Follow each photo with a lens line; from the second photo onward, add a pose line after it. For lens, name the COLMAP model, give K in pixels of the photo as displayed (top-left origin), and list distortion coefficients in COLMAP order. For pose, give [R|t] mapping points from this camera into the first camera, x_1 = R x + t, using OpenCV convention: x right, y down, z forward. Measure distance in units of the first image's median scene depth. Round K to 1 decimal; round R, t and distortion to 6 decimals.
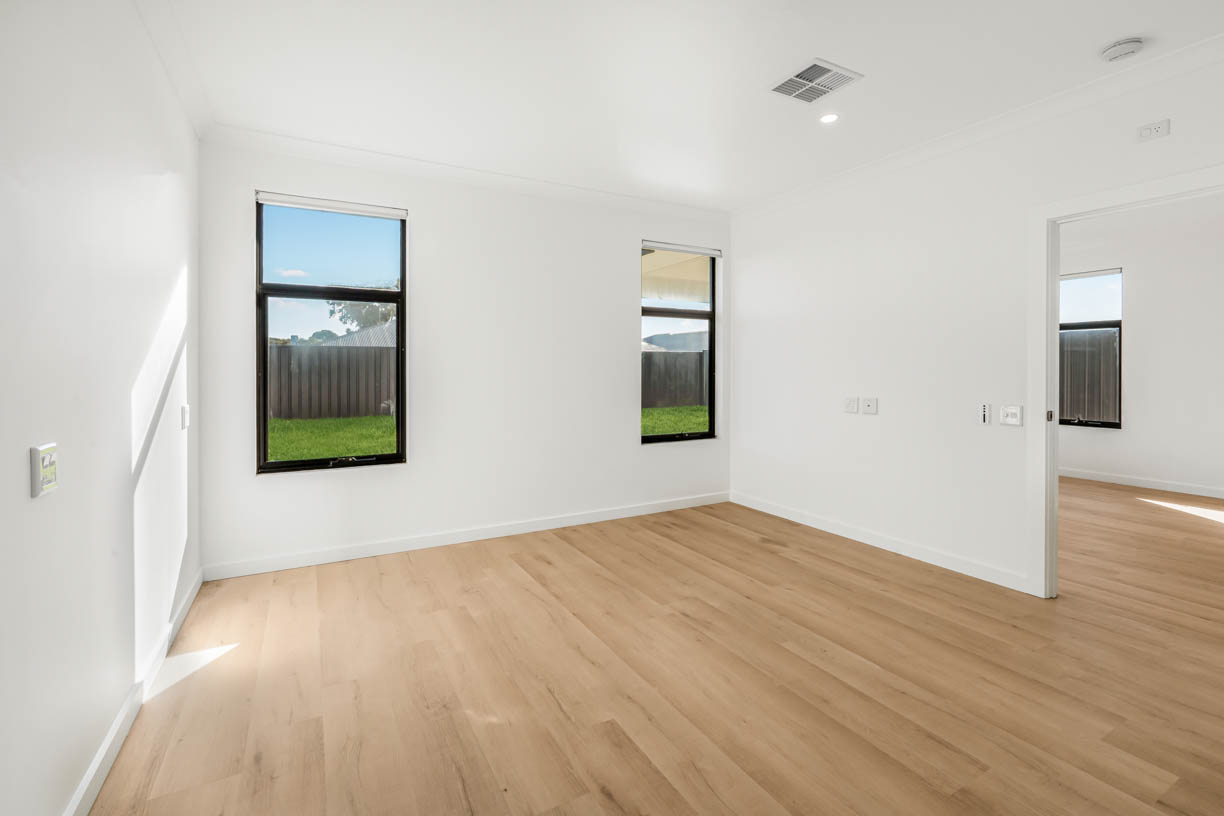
lens RADIAL K [[531.1, 0, 612.7], [0, 531.1, 382.8], [0, 0, 1]] dist [0.002082, 0.000230]
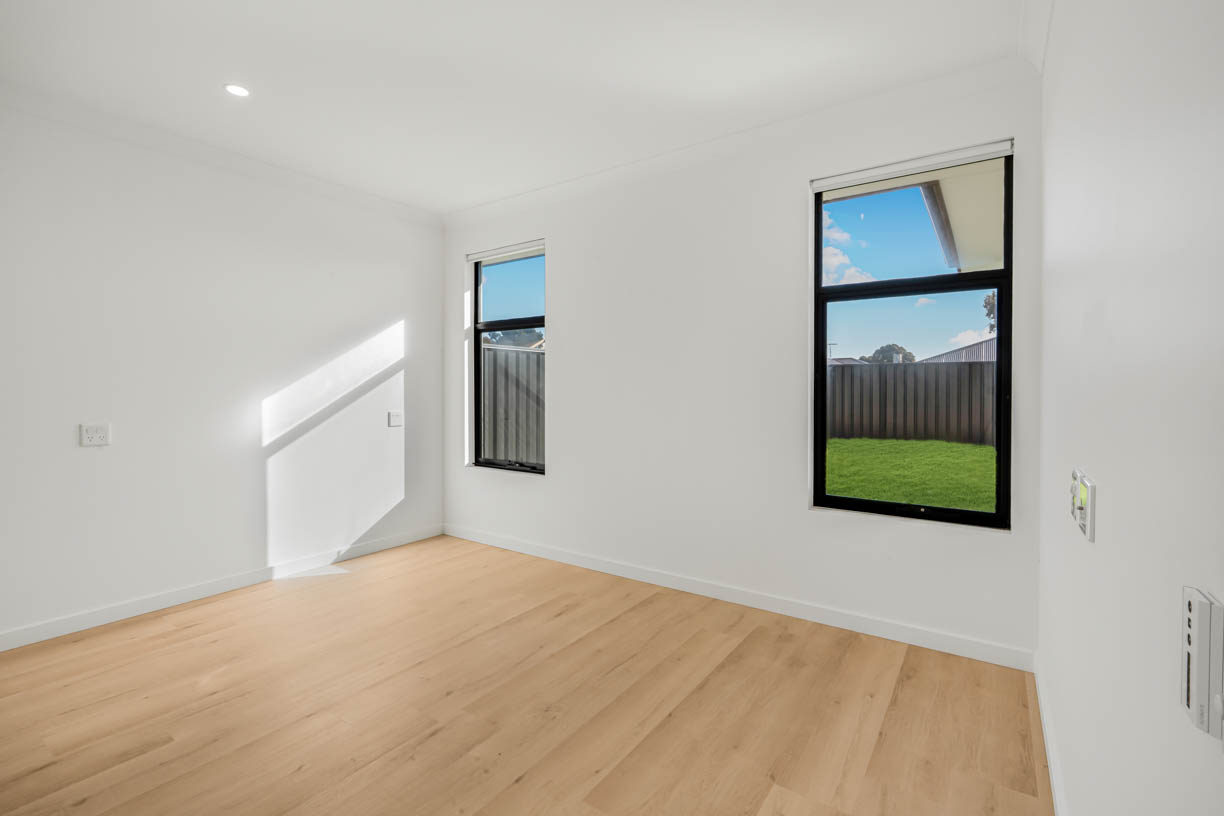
lens RADIAL K [[541.6, 0, 616.0], [0, 541.6, 398.4], [0, 0, 1]] dist [0.002607, 0.001098]
pose [[0.454688, 0.013480, -0.890549, 0.684902], [-0.021331, 0.999763, 0.004241, -0.010732], [0.890395, 0.017068, 0.454868, 0.684779]]
